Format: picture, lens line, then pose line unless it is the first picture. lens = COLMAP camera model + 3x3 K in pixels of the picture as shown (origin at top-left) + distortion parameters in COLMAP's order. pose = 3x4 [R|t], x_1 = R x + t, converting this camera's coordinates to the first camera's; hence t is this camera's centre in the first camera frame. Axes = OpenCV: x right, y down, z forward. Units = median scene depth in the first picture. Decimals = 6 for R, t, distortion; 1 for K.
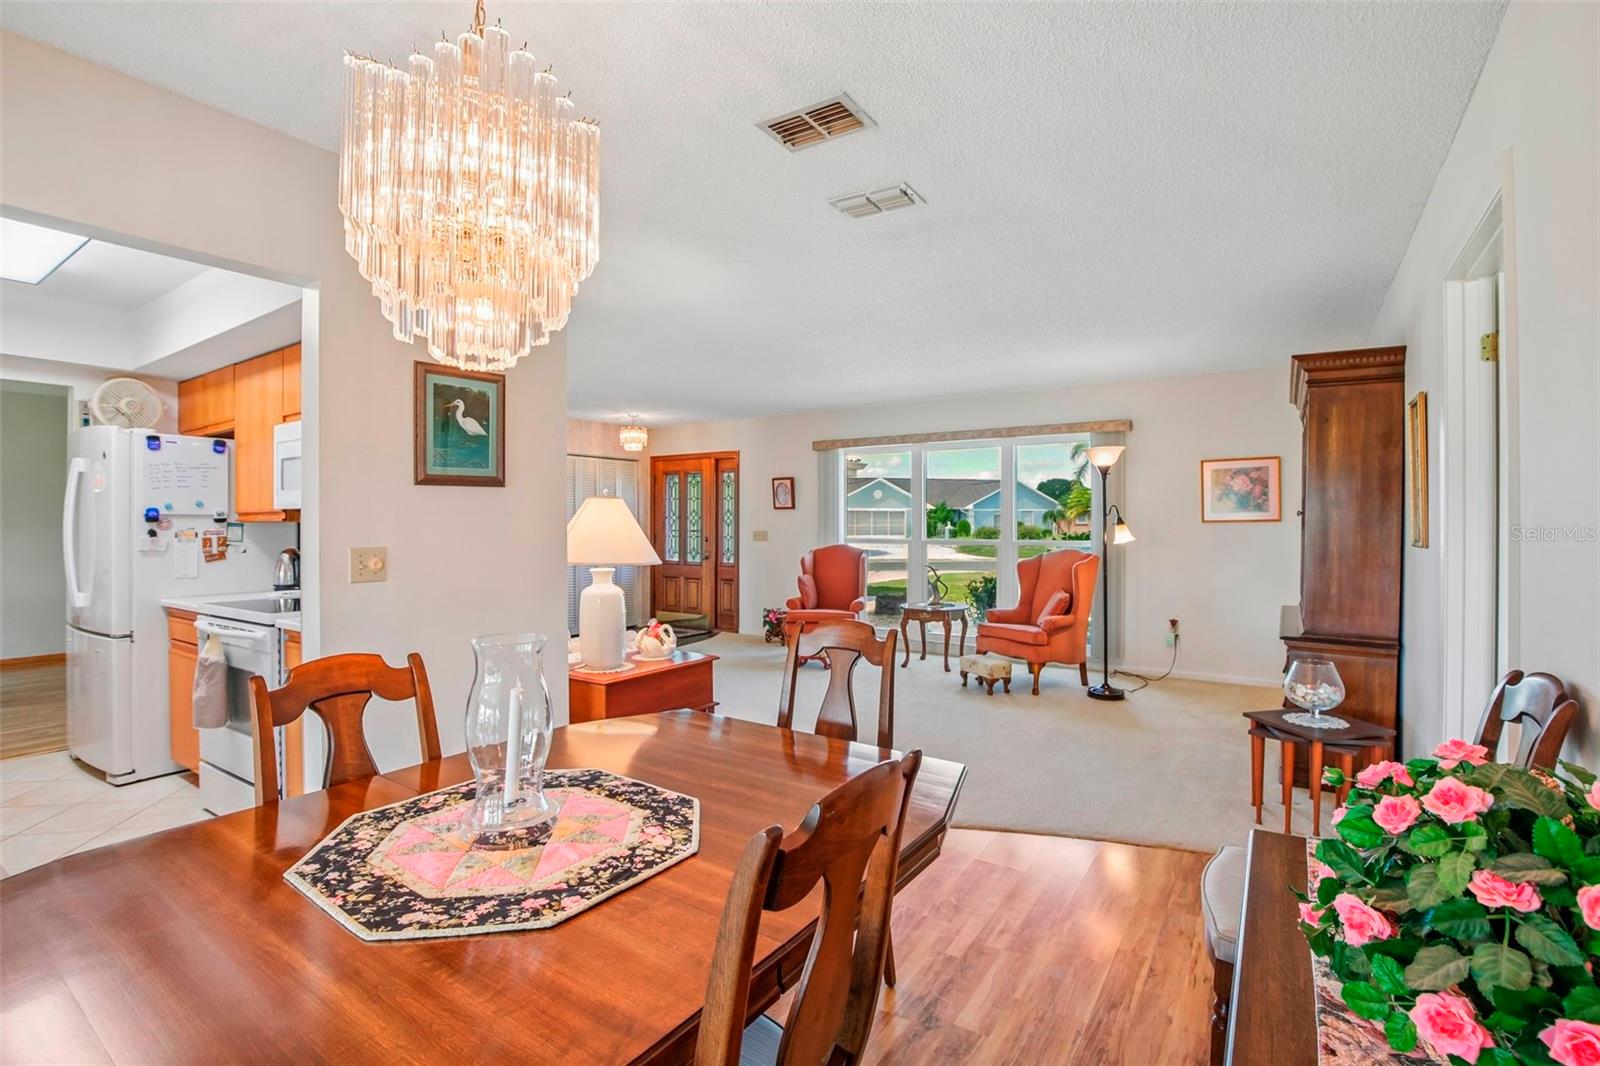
lens RADIAL K [[727.3, 0, 815.0], [0, 727.3, 524.3], [0, 0, 1]] dist [-0.026485, 0.001261]
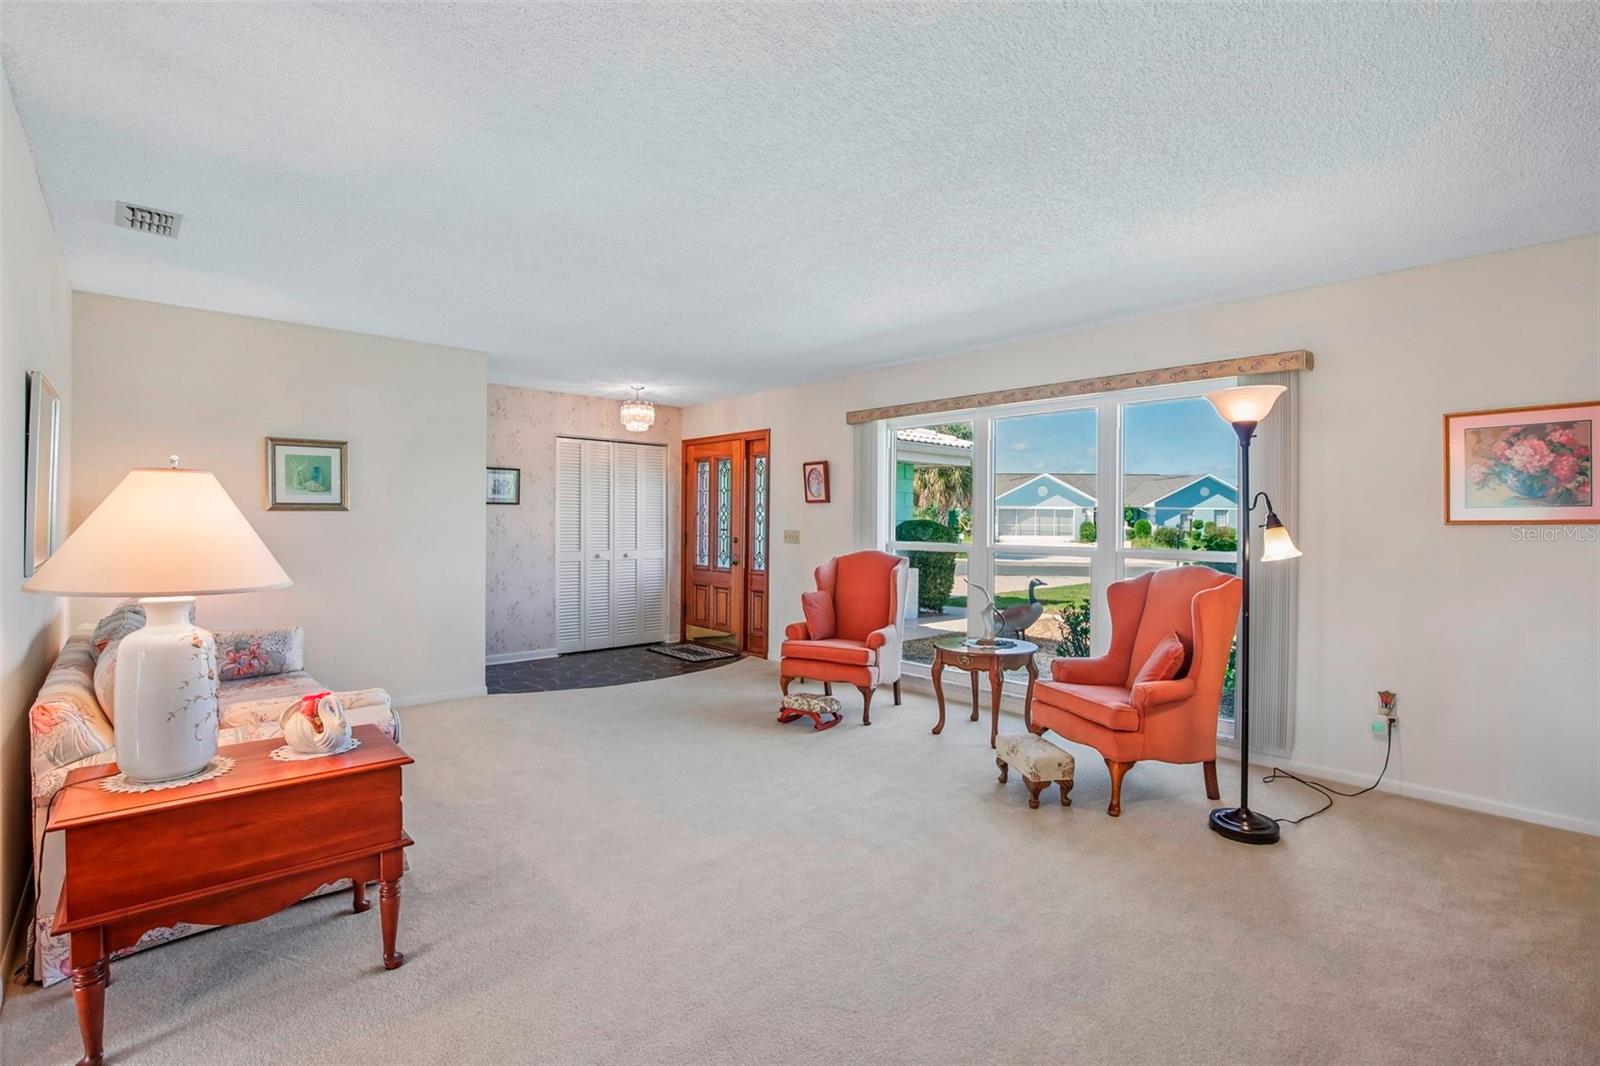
lens RADIAL K [[733.0, 0, 804.8], [0, 733.0, 524.6], [0, 0, 1]] dist [-0.047803, 0.011661]
pose [[0.970496, 0.008678, -0.240960, 0.135251], [-0.007998, 0.999961, 0.003800, -0.000516], [0.240984, -0.001760, 0.970528, 0.250635]]
